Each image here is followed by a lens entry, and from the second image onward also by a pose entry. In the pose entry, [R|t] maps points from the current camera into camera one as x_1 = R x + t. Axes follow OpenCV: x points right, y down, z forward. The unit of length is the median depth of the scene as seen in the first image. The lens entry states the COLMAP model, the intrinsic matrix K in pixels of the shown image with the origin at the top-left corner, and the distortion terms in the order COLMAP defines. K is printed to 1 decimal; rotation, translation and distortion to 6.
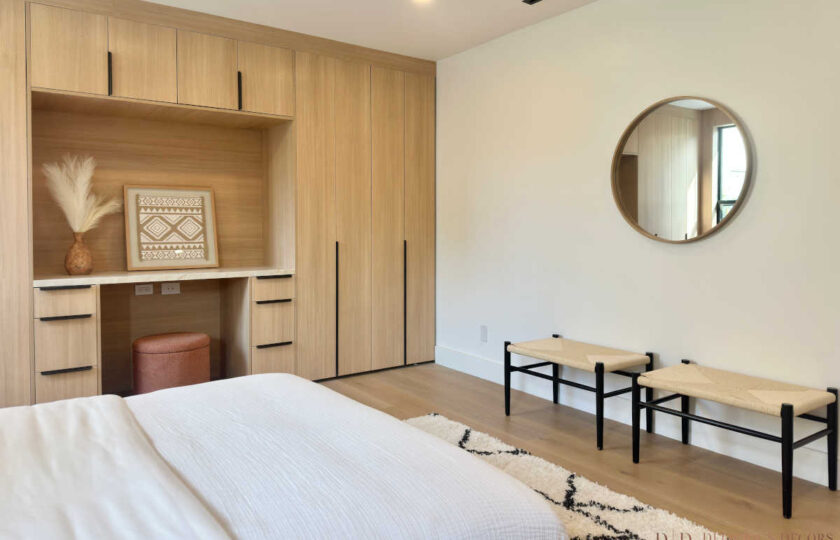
lens RADIAL K [[586.3, 0, 420.9], [0, 586.3, 240.5], [0, 0, 1]] dist [0.018170, -0.001821]
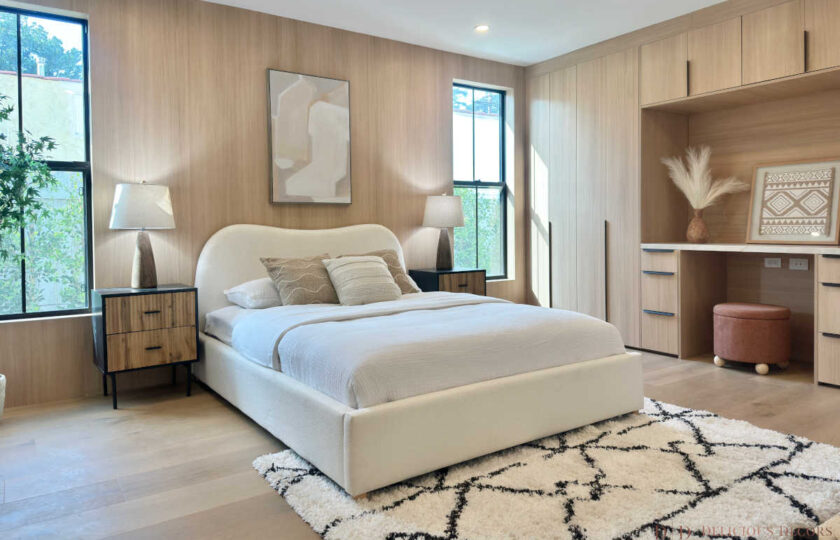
lens RADIAL K [[586.3, 0, 420.9], [0, 586.3, 240.5], [0, 0, 1]] dist [0.018170, -0.001821]
pose [[-0.000039, 0.029241, -0.999572, 0.605667], [-0.007258, 0.999546, 0.029241, 0.018441], [0.999974, 0.007256, 0.000173, 0.385237]]
